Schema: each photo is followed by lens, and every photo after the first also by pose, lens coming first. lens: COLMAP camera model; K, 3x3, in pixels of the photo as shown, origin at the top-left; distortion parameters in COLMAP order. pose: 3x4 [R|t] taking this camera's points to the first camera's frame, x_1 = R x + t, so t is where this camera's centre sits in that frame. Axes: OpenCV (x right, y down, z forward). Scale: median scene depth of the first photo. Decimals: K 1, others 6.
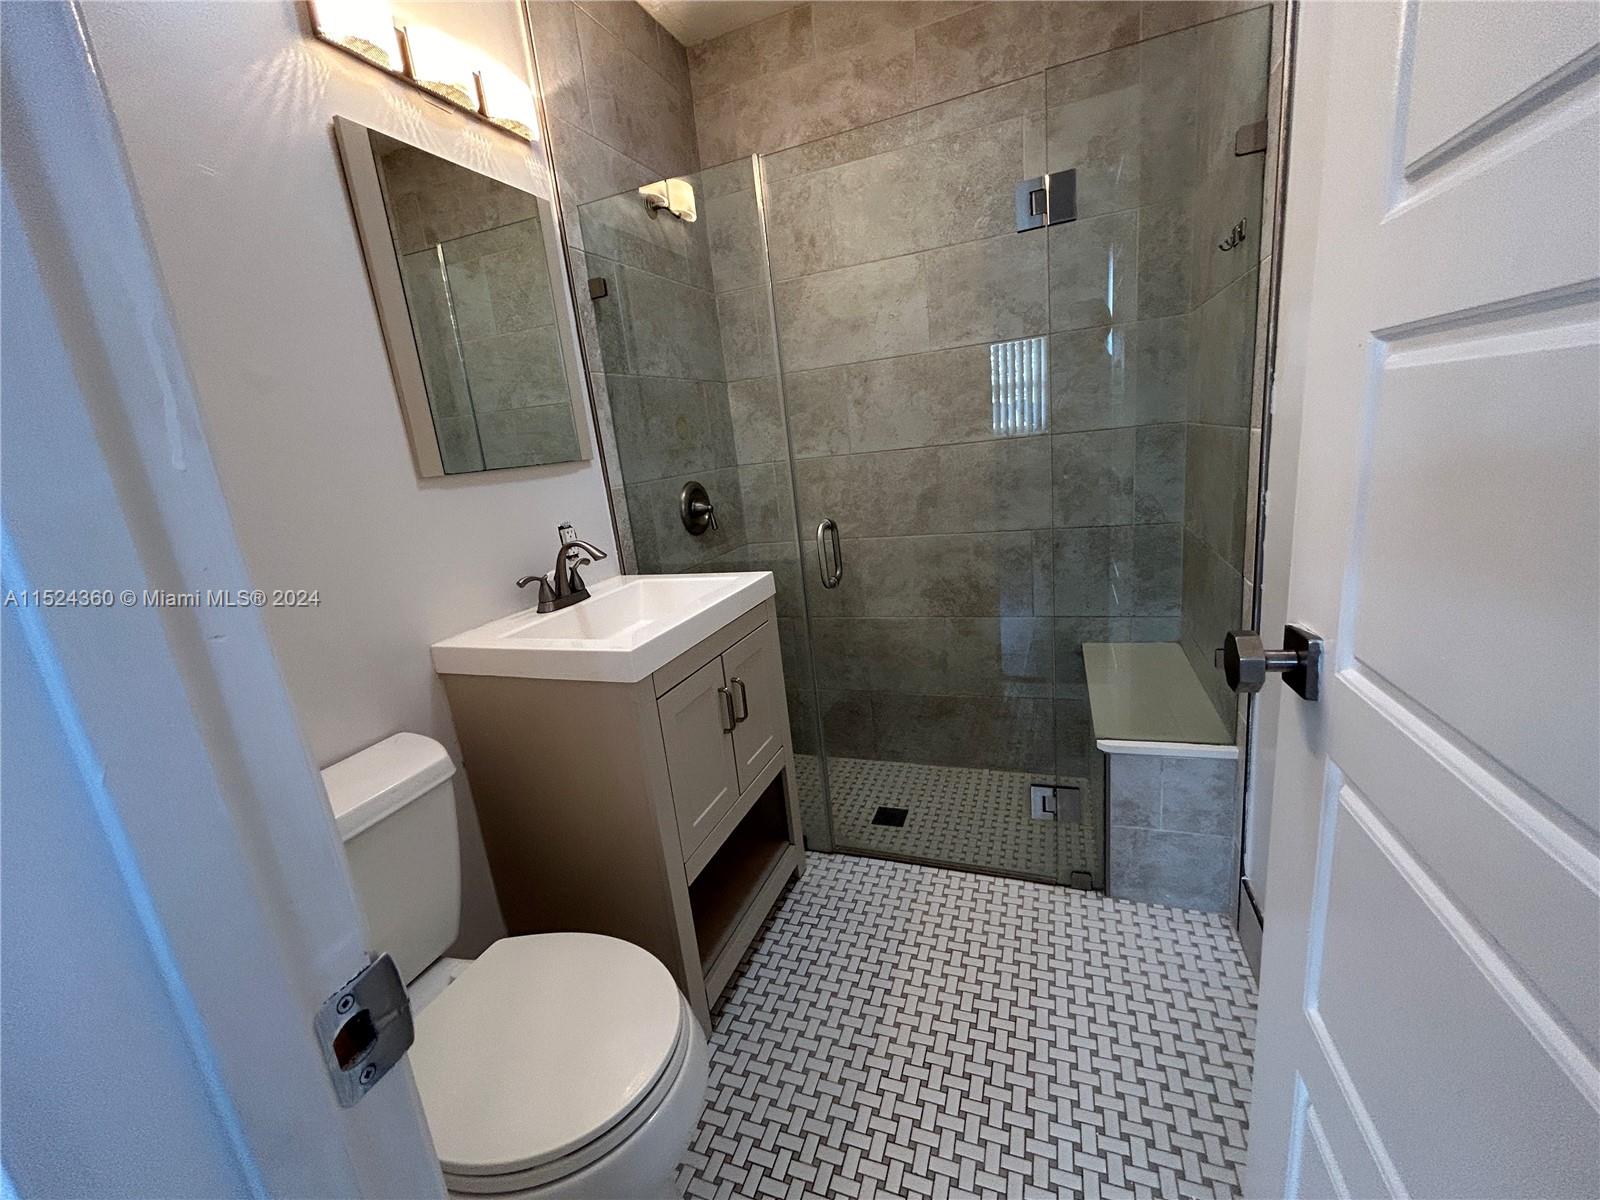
lens RADIAL K [[645.2, 0, 784.6], [0, 645.2, 603.5], [0, 0, 1]] dist [-0.007008, 0.001832]
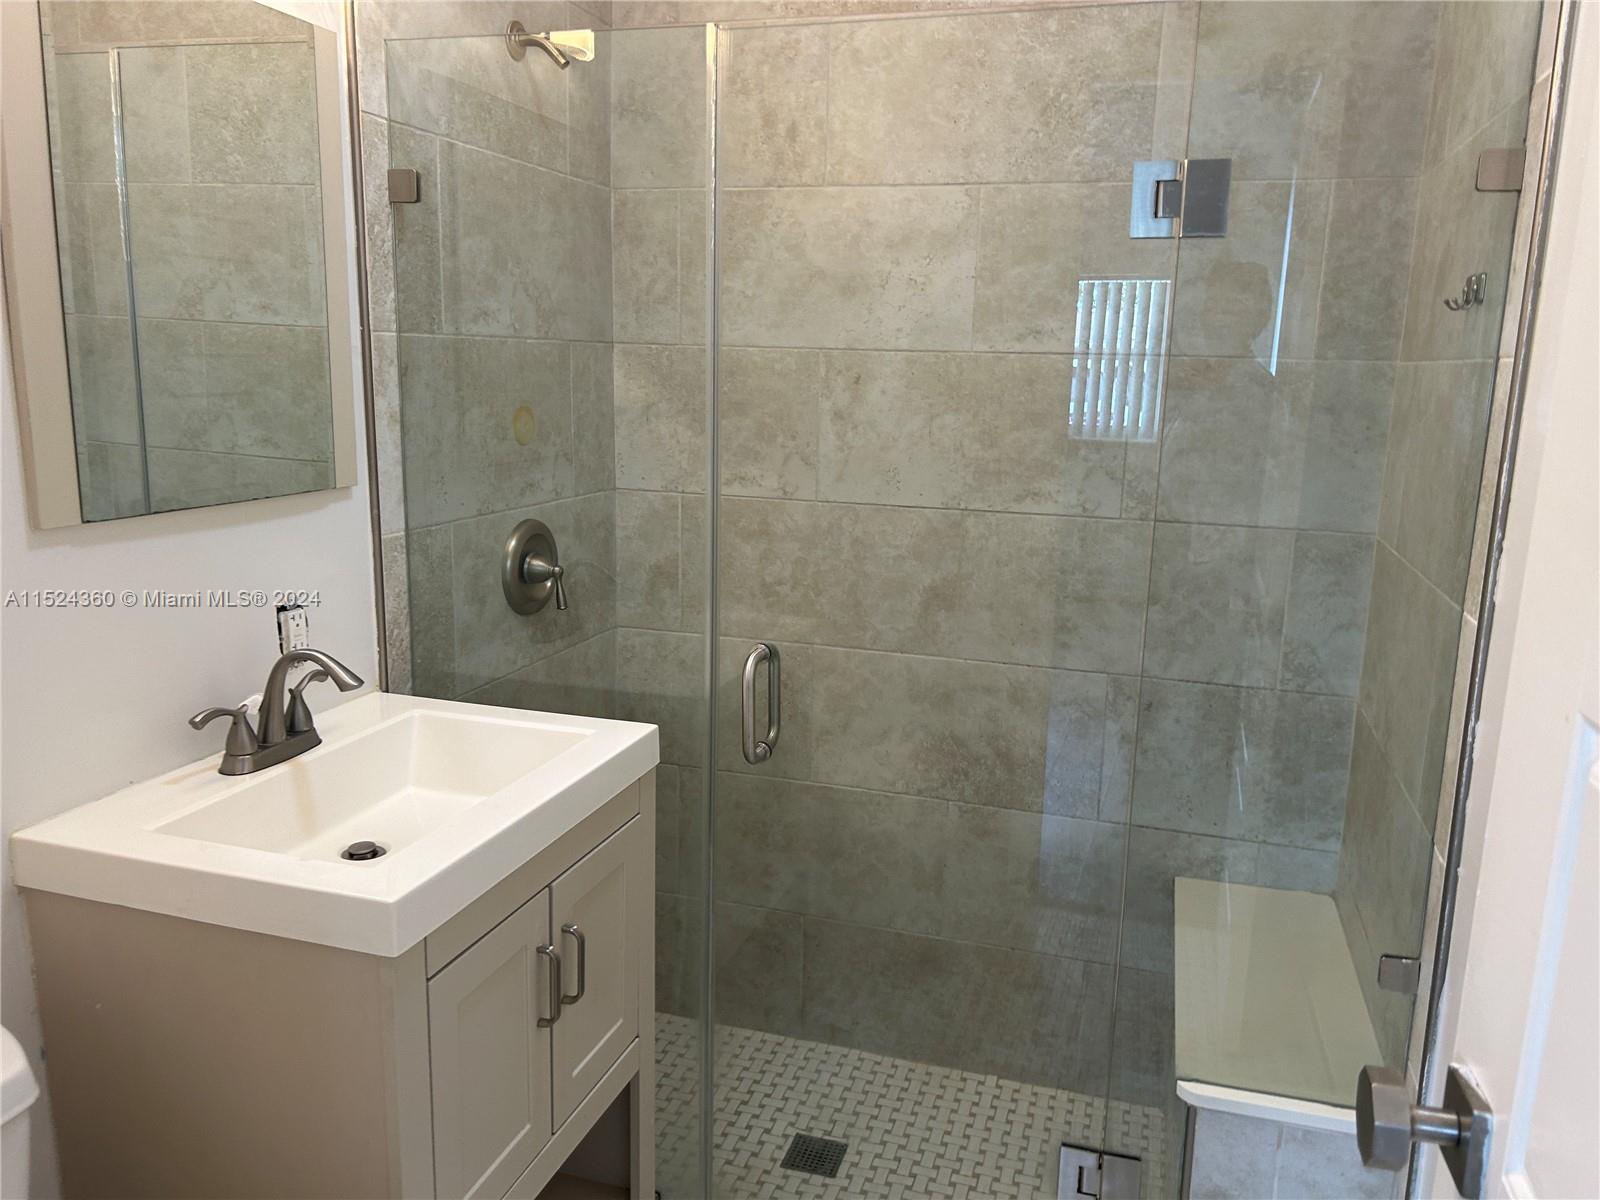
lens RADIAL K [[1194.0, 0, 788.6], [0, 1194.0, 604.3], [0, 0, 1]] dist [0.059740, -0.072580]
pose [[0.988448, 0.116296, 0.097194, -0.017505], [-0.112162, 0.992579, -0.046979, -0.104941], [-0.101936, 0.035535, 0.994156, -0.056134]]
